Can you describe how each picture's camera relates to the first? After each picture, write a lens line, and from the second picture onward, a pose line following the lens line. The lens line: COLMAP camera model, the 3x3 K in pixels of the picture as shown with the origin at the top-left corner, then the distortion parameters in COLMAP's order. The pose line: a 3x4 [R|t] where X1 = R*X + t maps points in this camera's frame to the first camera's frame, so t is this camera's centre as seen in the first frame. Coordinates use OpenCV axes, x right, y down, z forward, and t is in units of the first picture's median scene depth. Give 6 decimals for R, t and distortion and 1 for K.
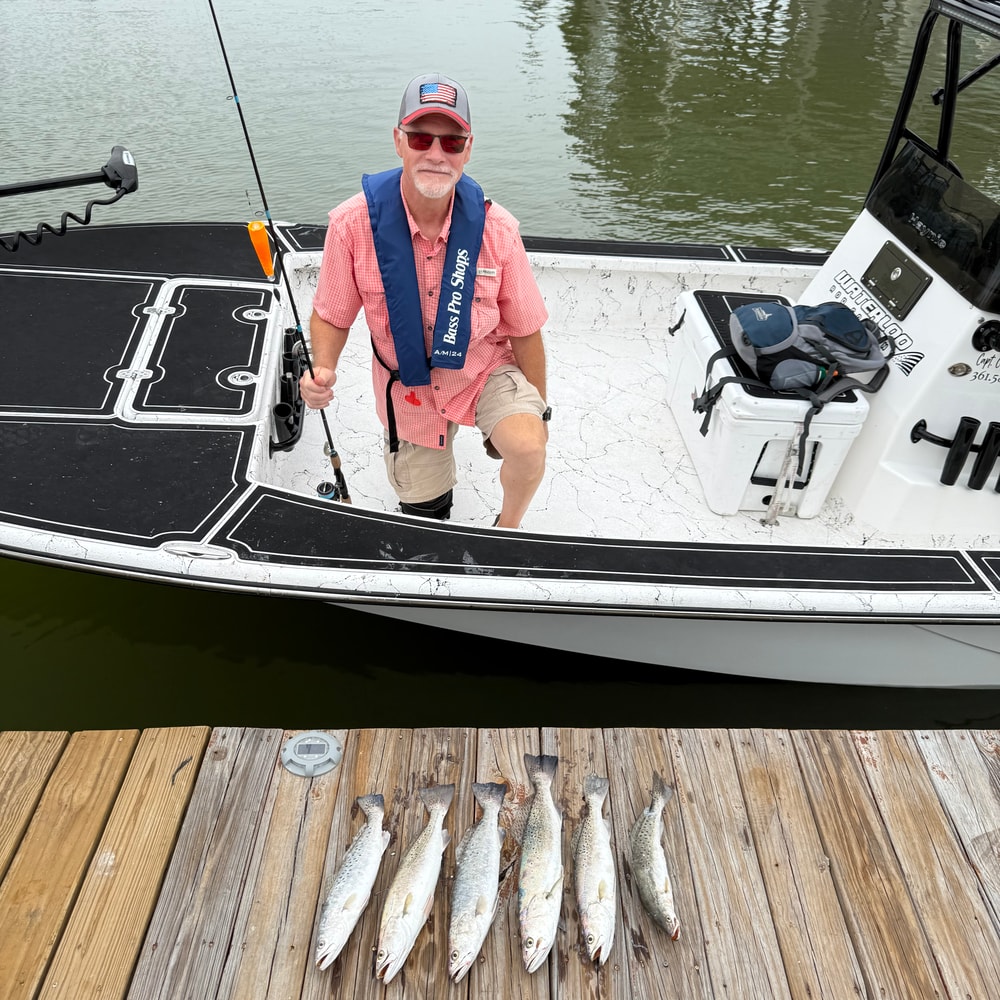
lens RADIAL K [[948.8, 0, 500.0], [0, 948.8, 500.0], [0, 0, 1]] dist [0.006006, 0.002414]
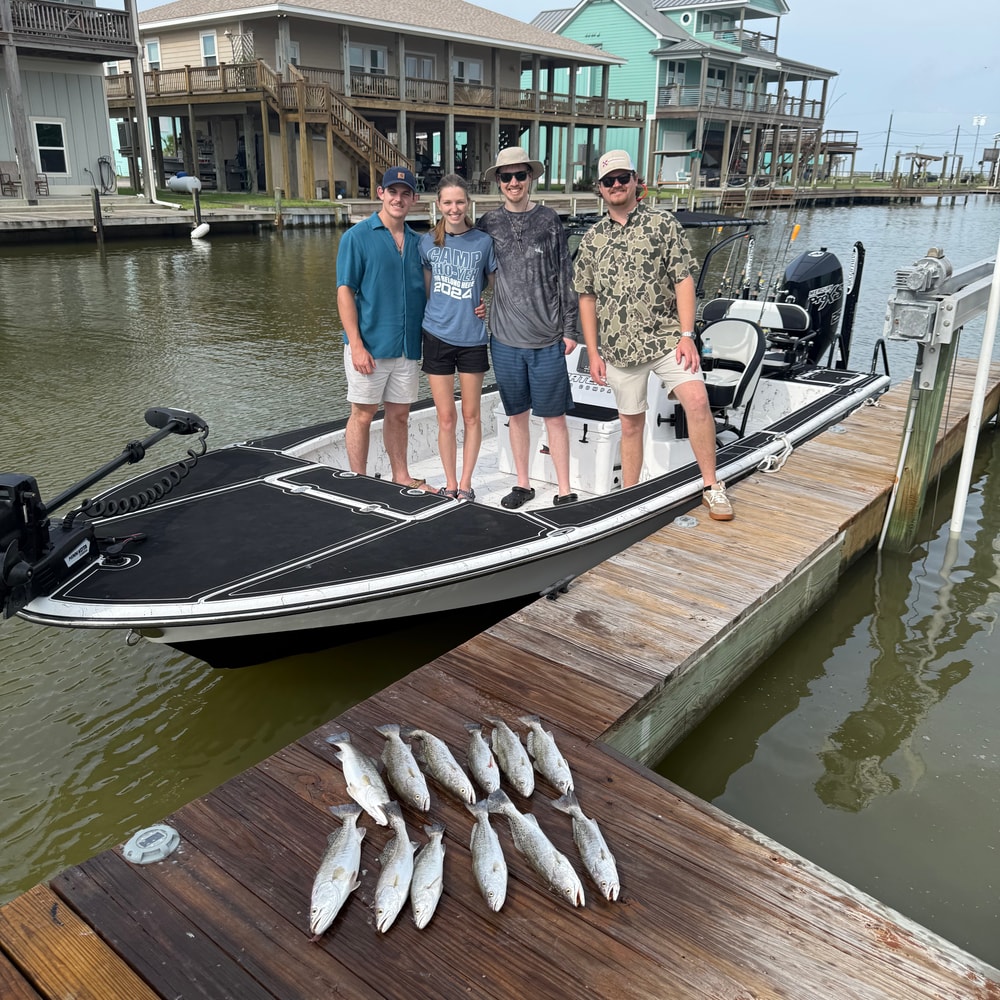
lens RADIAL K [[948.8, 0, 500.0], [0, 948.8, 500.0], [0, 0, 1]] dist [0.006006, 0.002414]
pose [[0.647337, -0.297163, 0.701889, -1.262580], [0.467550, 0.882078, -0.057761, 0.037892], [-0.601956, 0.365559, 0.709940, -0.191277]]
